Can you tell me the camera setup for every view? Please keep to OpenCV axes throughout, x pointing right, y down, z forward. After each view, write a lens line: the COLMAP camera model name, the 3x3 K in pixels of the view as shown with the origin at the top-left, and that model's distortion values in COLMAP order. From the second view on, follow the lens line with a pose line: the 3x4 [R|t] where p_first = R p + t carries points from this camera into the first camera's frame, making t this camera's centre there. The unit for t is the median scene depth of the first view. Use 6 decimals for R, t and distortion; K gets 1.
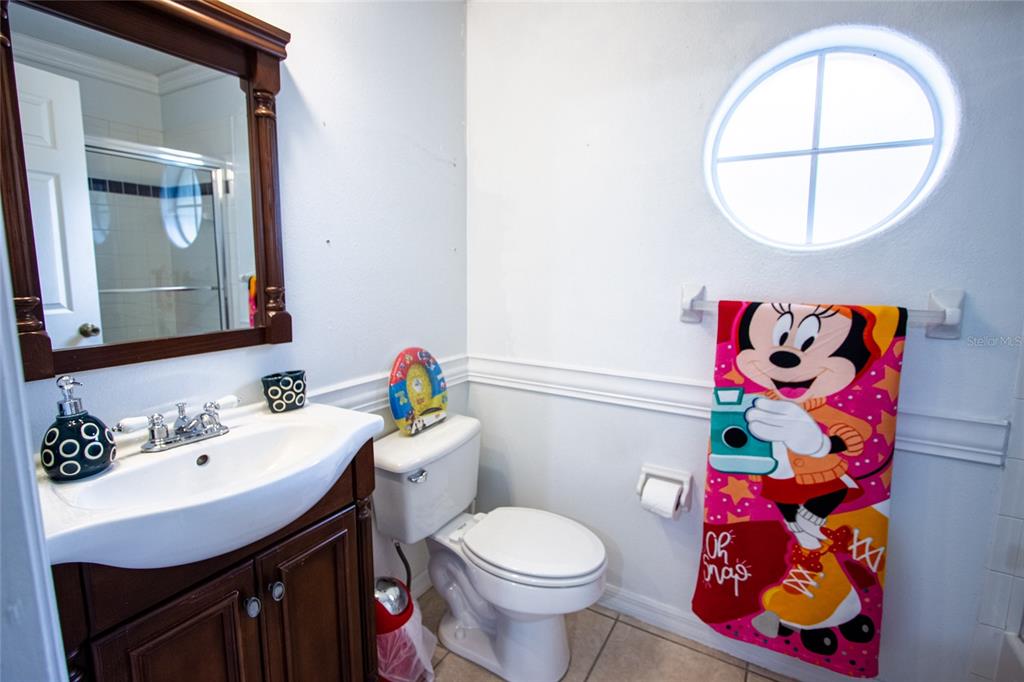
lens RADIAL K [[473.3, 0, 515.0], [0, 473.3, 333.6], [0, 0, 1]] dist [-0.018726, 0.002066]
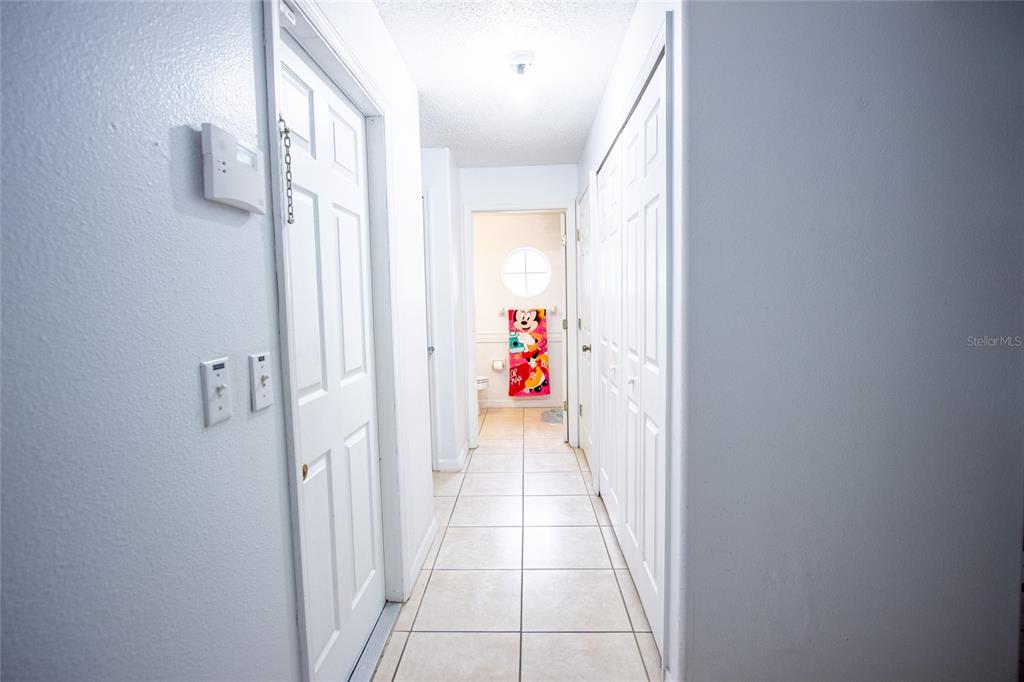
lens RADIAL K [[473.3, 0, 512.2], [0, 473.3, 340.2], [0, 0, 1]] dist [-0.018726, 0.002066]
pose [[0.890472, -0.065254, 0.450336, -1.411636], [0.091009, 0.995208, -0.035751, 0.343131], [-0.445845, 0.072820, 0.892143, -2.668285]]
